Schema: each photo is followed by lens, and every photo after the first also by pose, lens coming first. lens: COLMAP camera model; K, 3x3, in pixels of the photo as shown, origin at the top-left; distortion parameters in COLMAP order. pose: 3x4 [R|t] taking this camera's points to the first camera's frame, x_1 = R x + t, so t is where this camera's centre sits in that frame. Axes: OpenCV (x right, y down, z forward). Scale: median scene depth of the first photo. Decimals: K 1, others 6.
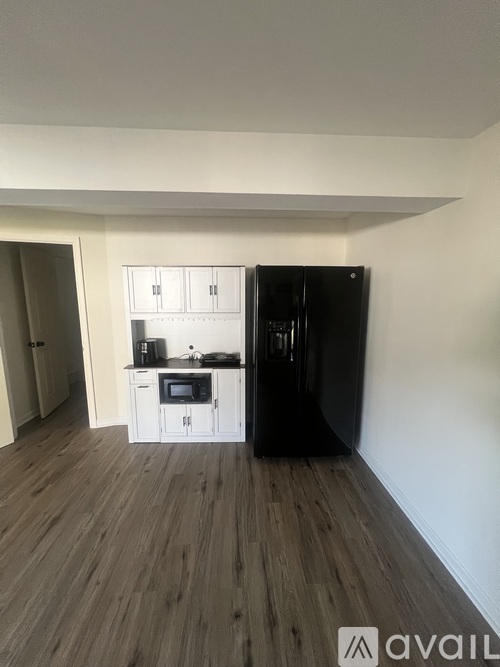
lens RADIAL K [[267.5, 0, 247.3], [0, 267.5, 332.9], [0, 0, 1]] dist [0.008184, 0.000929]
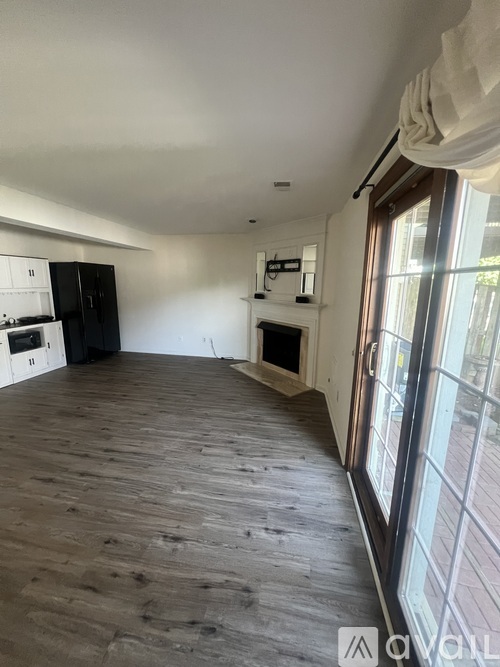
lens RADIAL K [[267.5, 0, 245.6], [0, 267.5, 329.0], [0, 0, 1]] dist [0.008184, 0.000929]
pose [[0.219618, -0.171982, 0.960307, -1.477558], [0.131669, 0.980558, 0.145496, 0.099035], [-0.966660, 0.094489, 0.237993, -0.556642]]
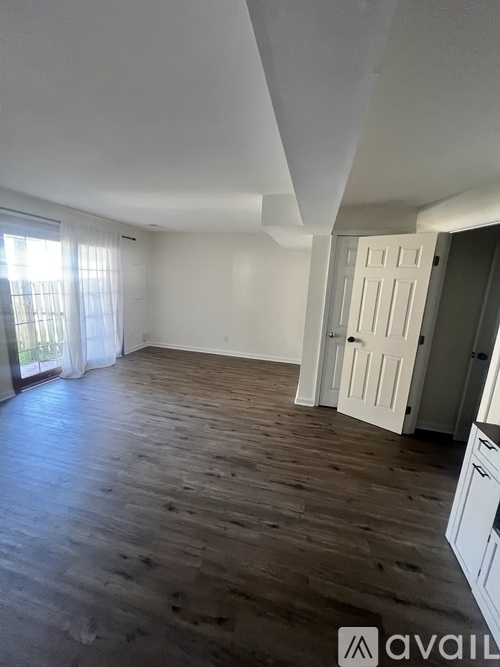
lens RADIAL K [[267.5, 0, 247.0], [0, 267.5, 328.3], [0, 0, 1]] dist [0.008184, 0.000929]
pose [[-0.286165, 0.161063, -0.944547, 0.217874], [-0.193095, 0.955853, 0.221492, -0.102136], [0.938522, 0.245770, -0.242432, 0.667820]]
